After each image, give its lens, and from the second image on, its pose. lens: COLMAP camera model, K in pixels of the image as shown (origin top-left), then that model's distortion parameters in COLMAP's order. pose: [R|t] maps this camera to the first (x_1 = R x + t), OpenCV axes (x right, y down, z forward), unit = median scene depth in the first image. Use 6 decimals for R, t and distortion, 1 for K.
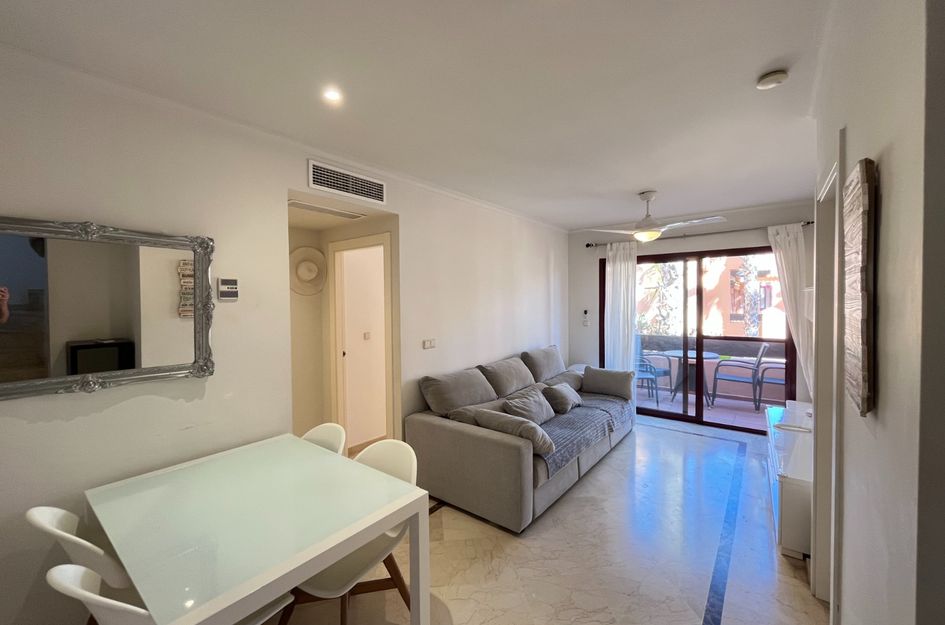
lens RADIAL K [[382.0, 0, 471.2], [0, 382.0, 306.2], [0, 0, 1]] dist [-0.003272, 0.000704]
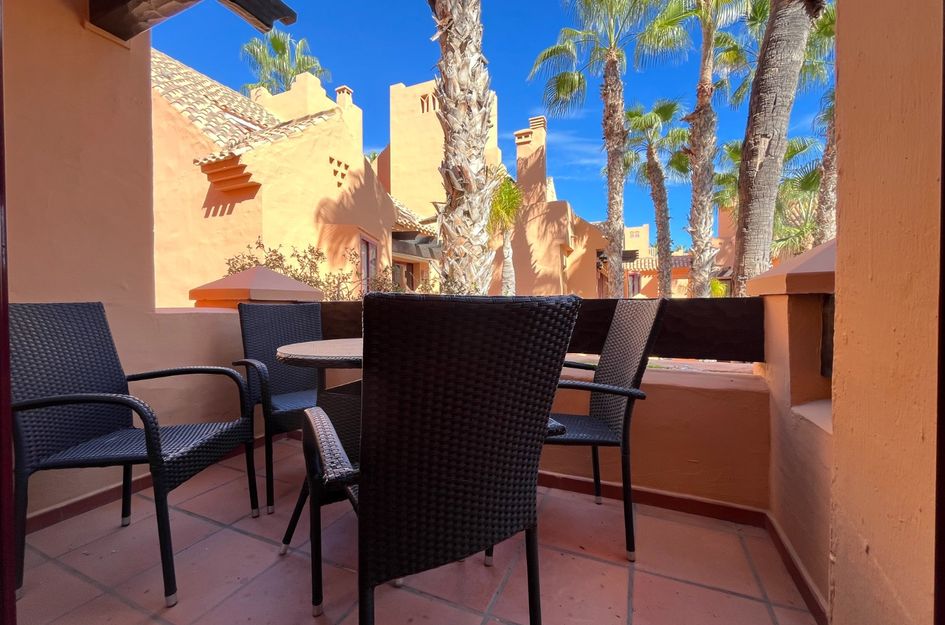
lens RADIAL K [[382.0, 0, 471.8], [0, 382.0, 310.6], [0, 0, 1]] dist [-0.003272, 0.000704]
pose [[0.968637, -0.009082, 0.248314, 0.421914], [0.010849, 0.999925, -0.005748, 0.074329], [-0.248243, 0.008262, 0.968663, 0.536687]]
